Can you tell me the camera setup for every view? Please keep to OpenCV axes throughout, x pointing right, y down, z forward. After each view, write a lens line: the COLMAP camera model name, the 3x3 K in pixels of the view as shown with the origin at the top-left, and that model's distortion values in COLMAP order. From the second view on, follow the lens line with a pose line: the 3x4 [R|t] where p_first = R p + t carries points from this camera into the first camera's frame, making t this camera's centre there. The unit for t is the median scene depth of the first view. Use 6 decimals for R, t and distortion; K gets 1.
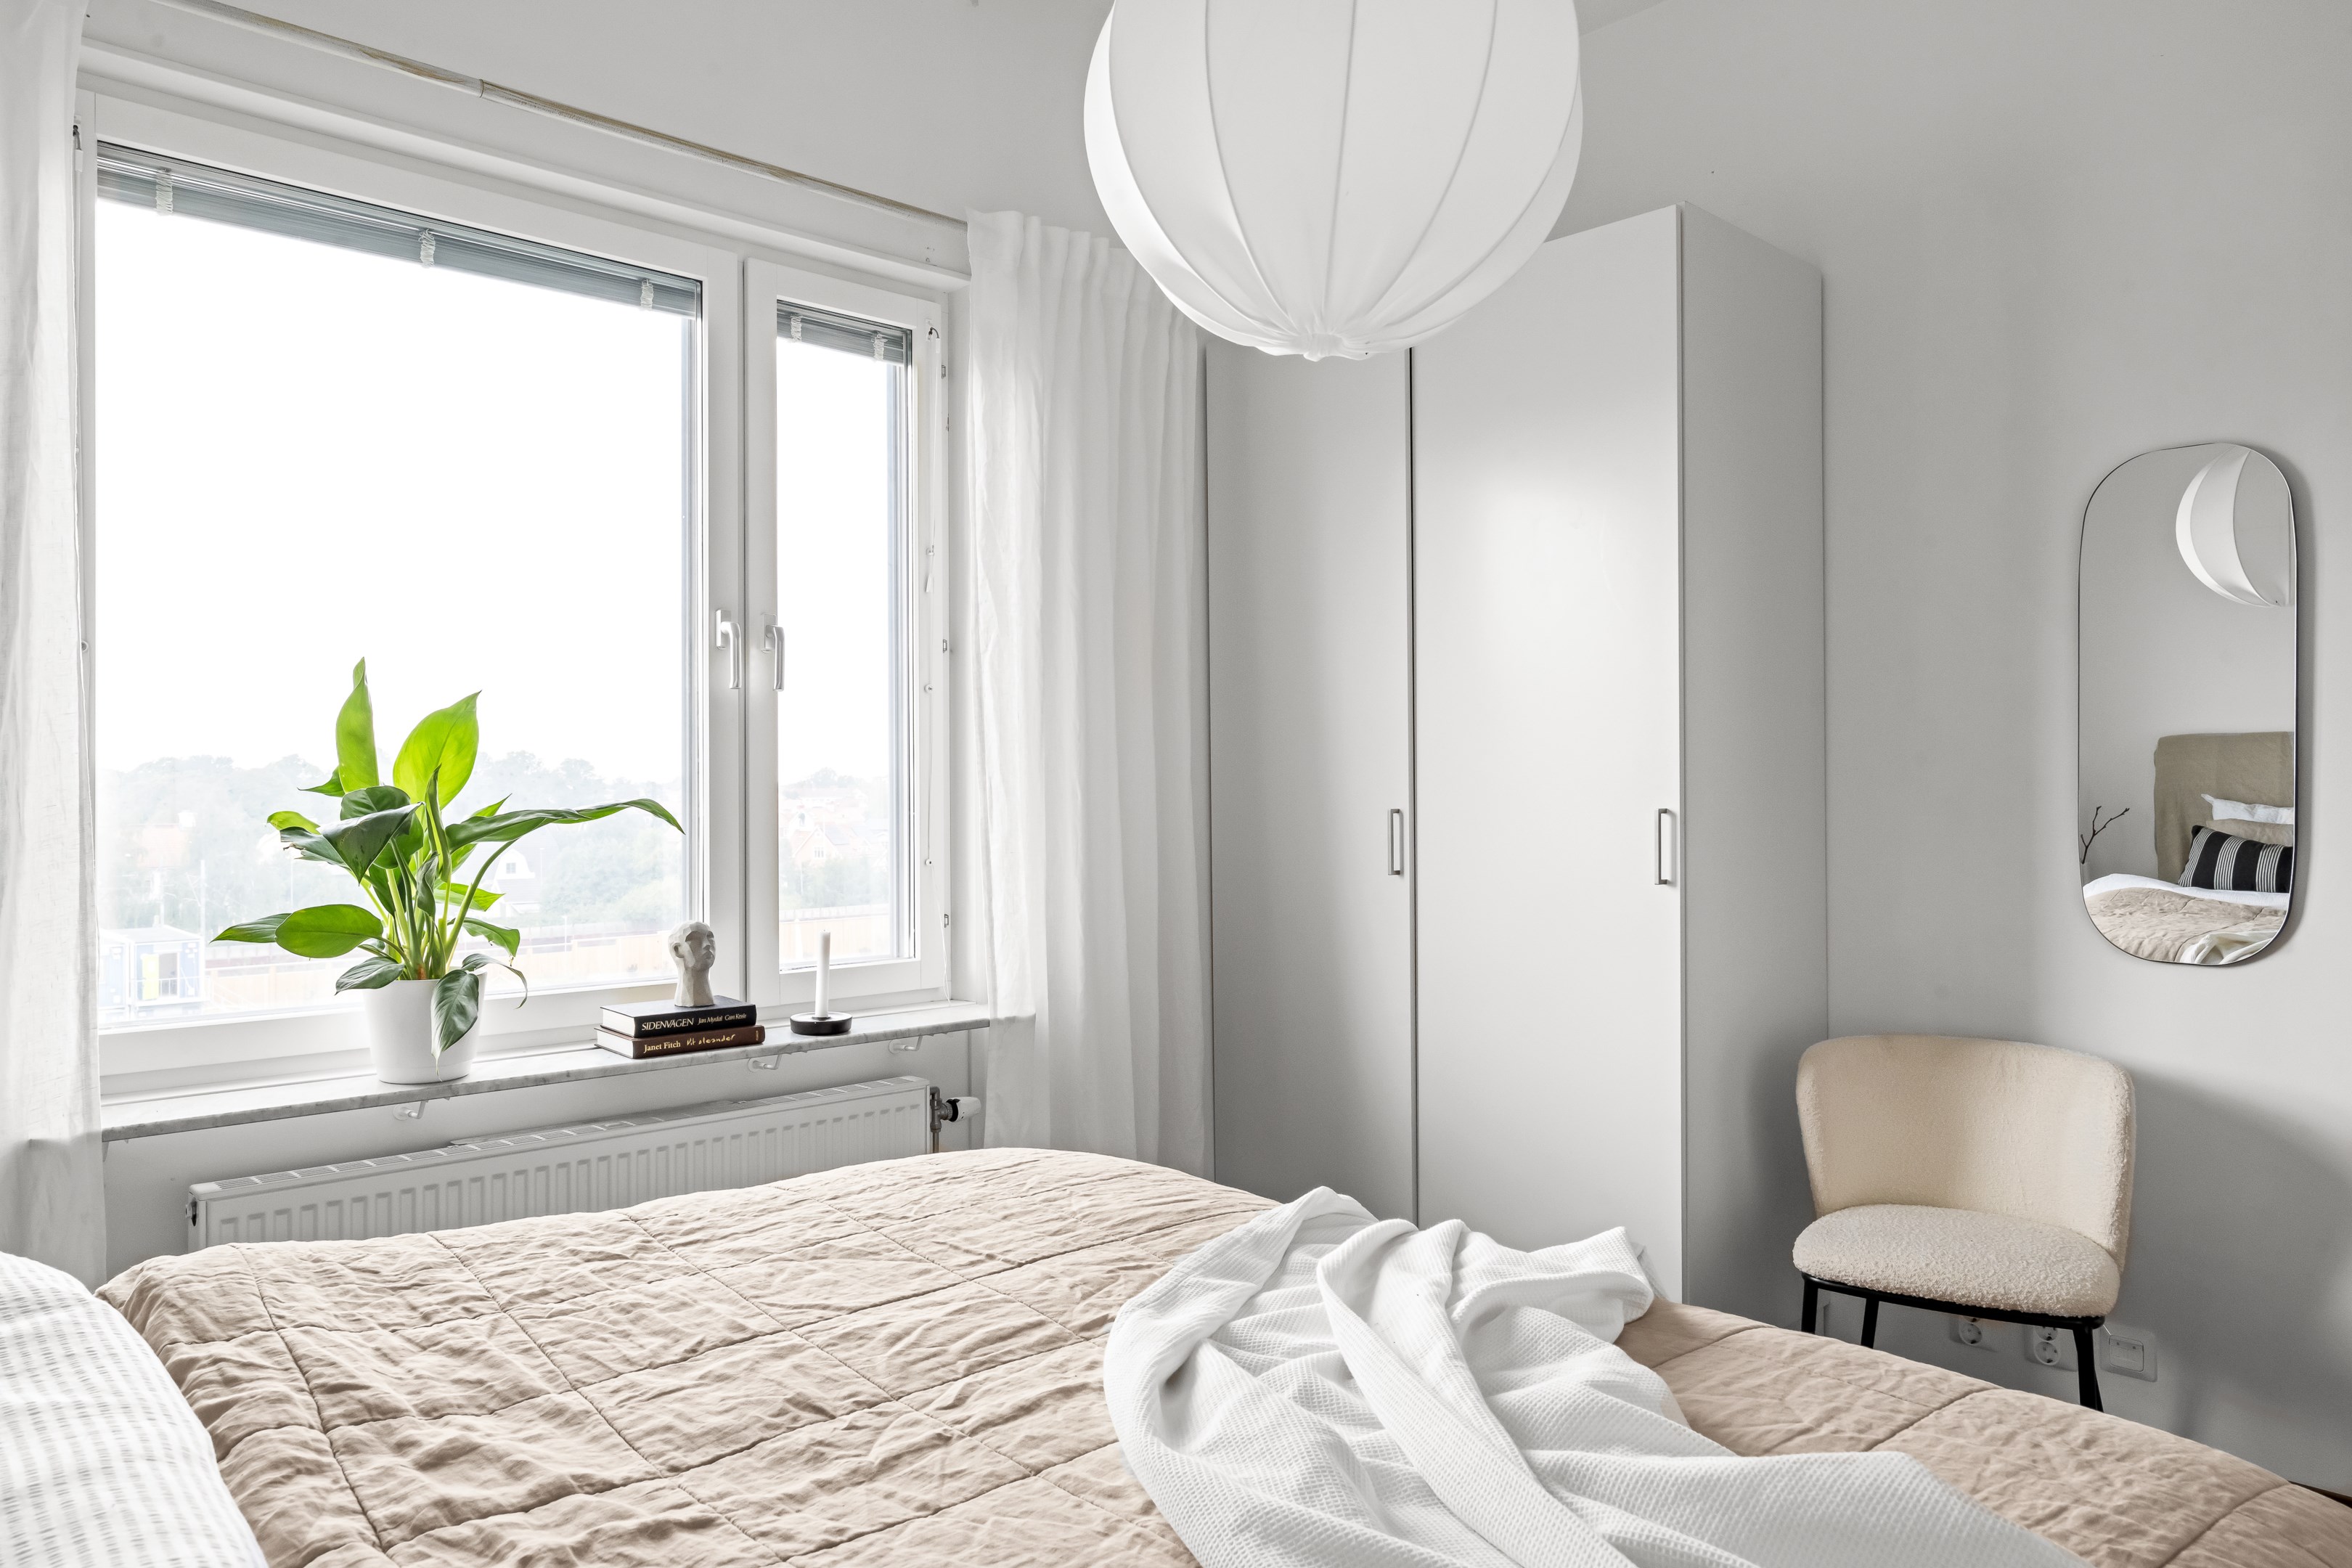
lens RADIAL K [[1605.4, 0, 1178.5], [0, 1605.4, 789.1], [0, 0, 1]] dist [0.000281, -0.002133]
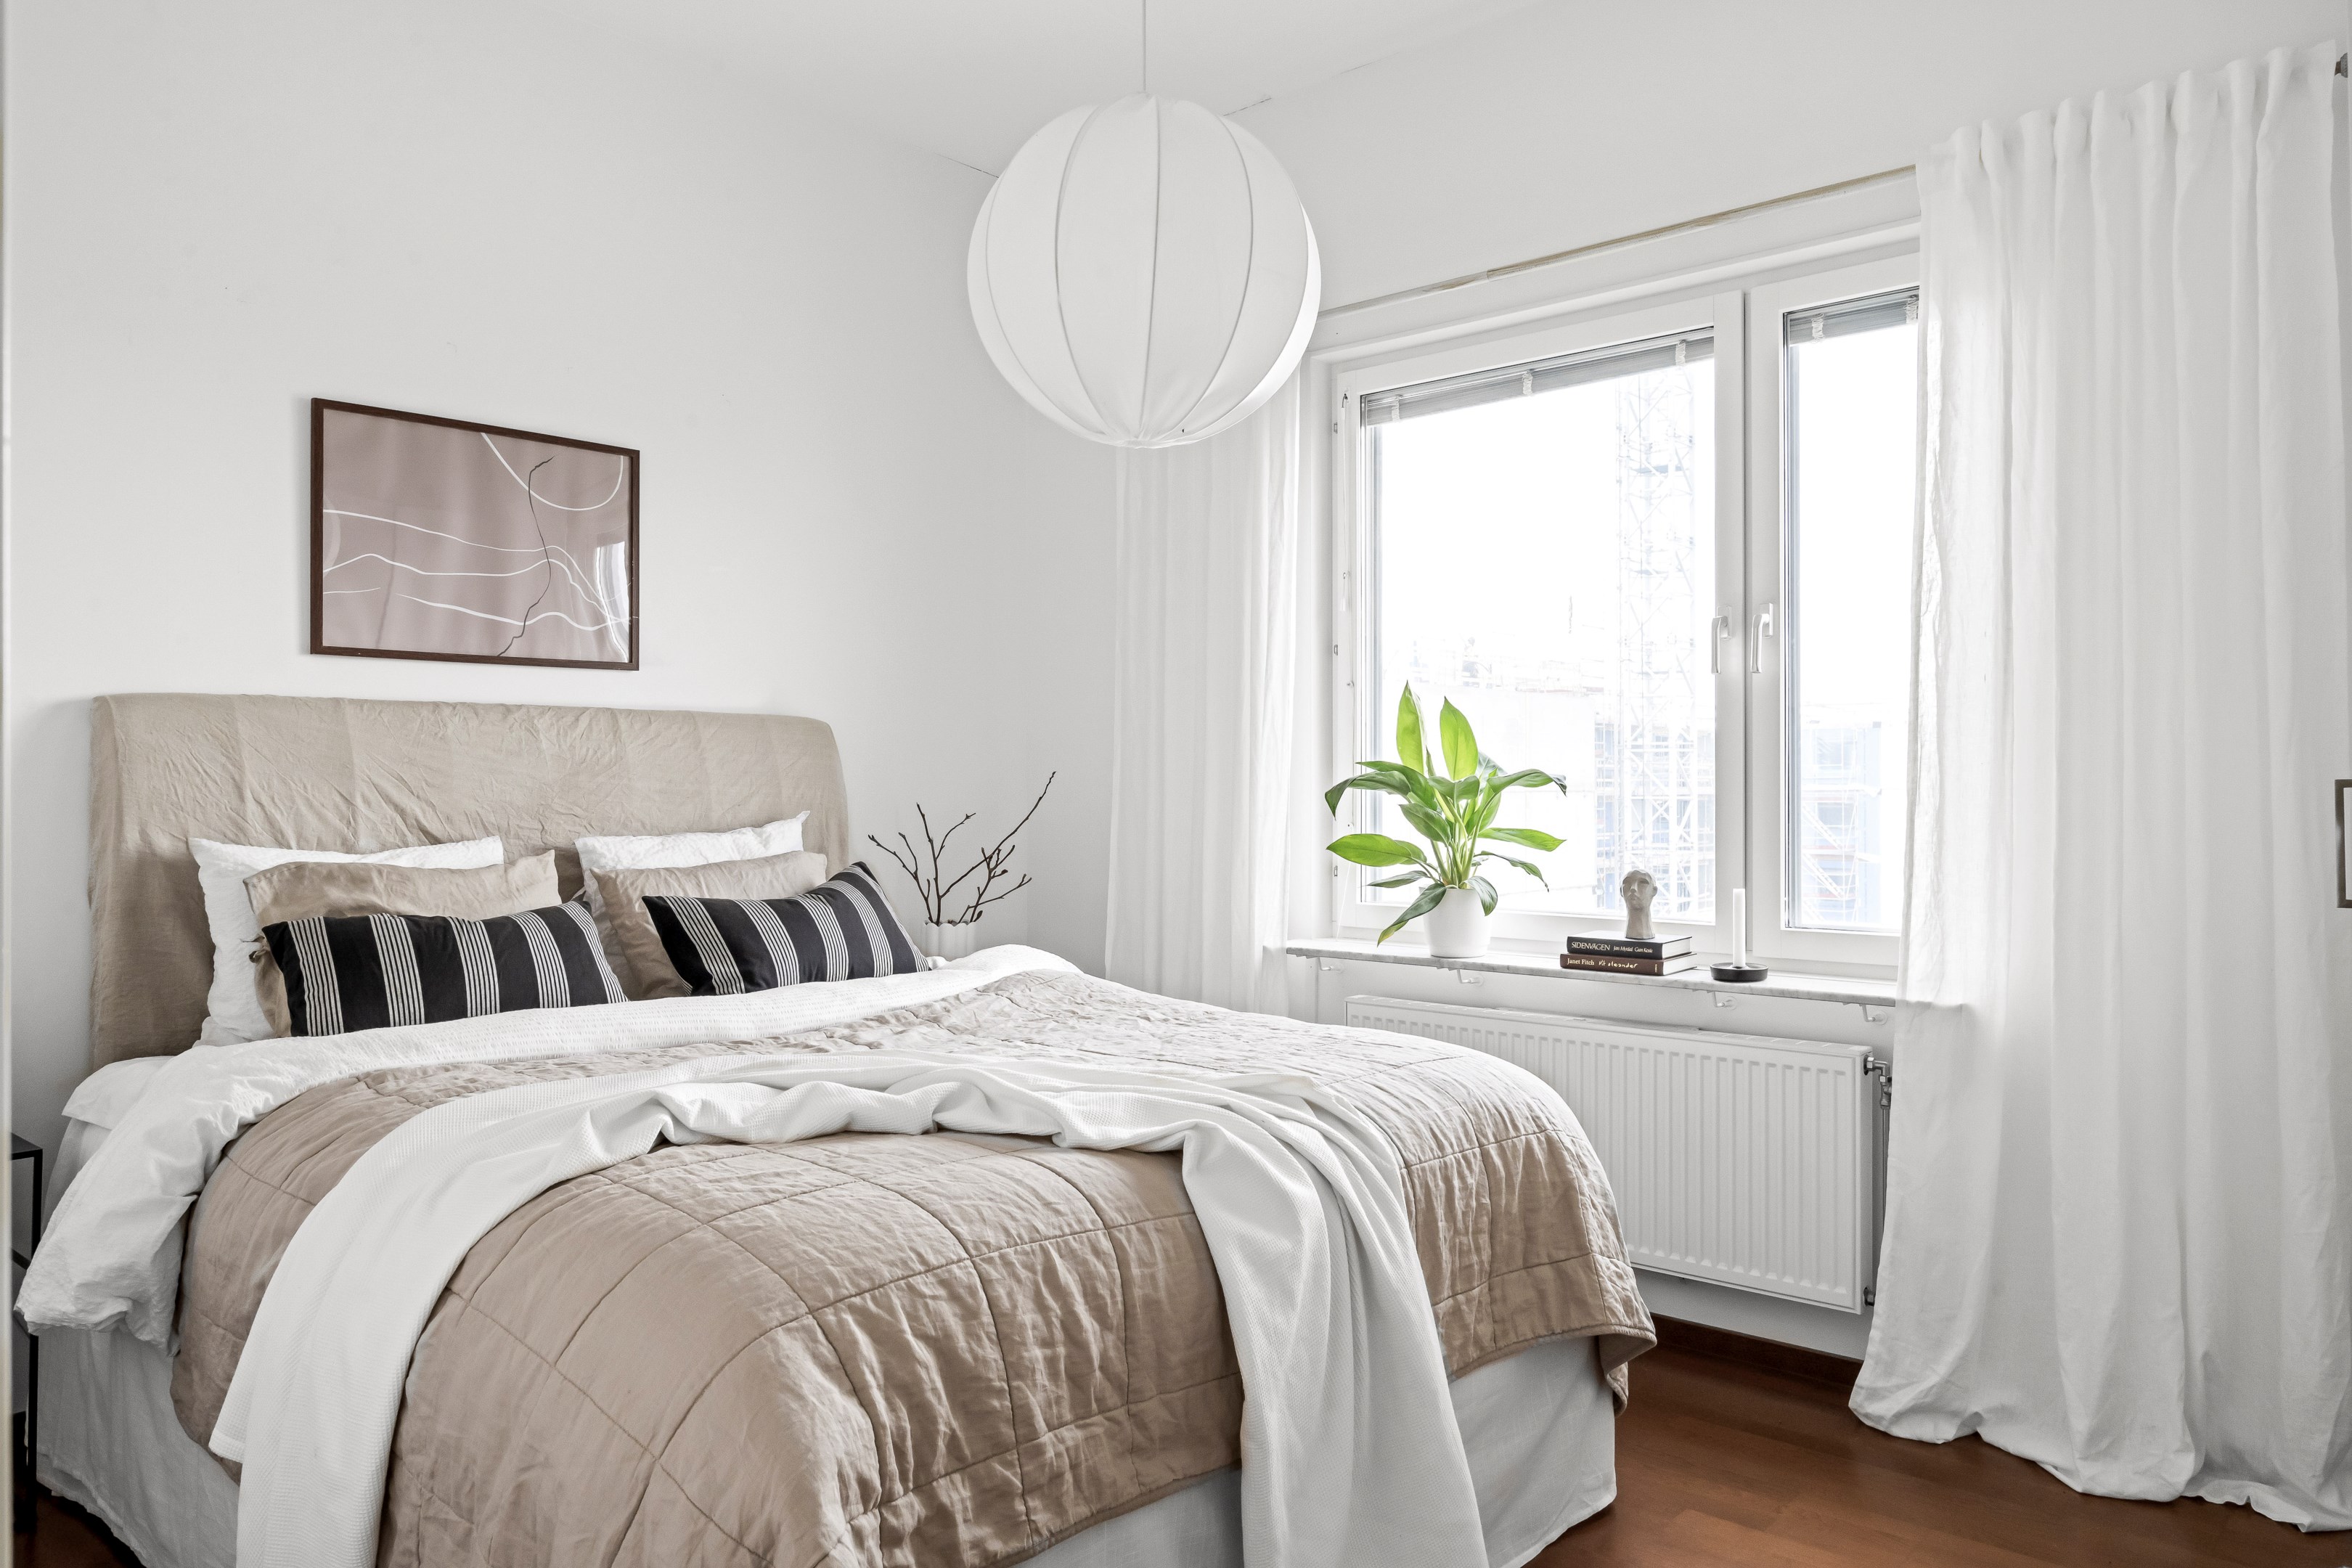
lens RADIAL K [[1605.4, 0, 1178.8], [0, 1605.4, 789.0], [0, 0, 1]] dist [0.000281, -0.002133]
pose [[0.075110, 0.016124, -0.997045, 0.856321], [0.012985, 0.999769, 0.017146, -0.005043], [0.997091, -0.014235, 0.074883, 0.529452]]
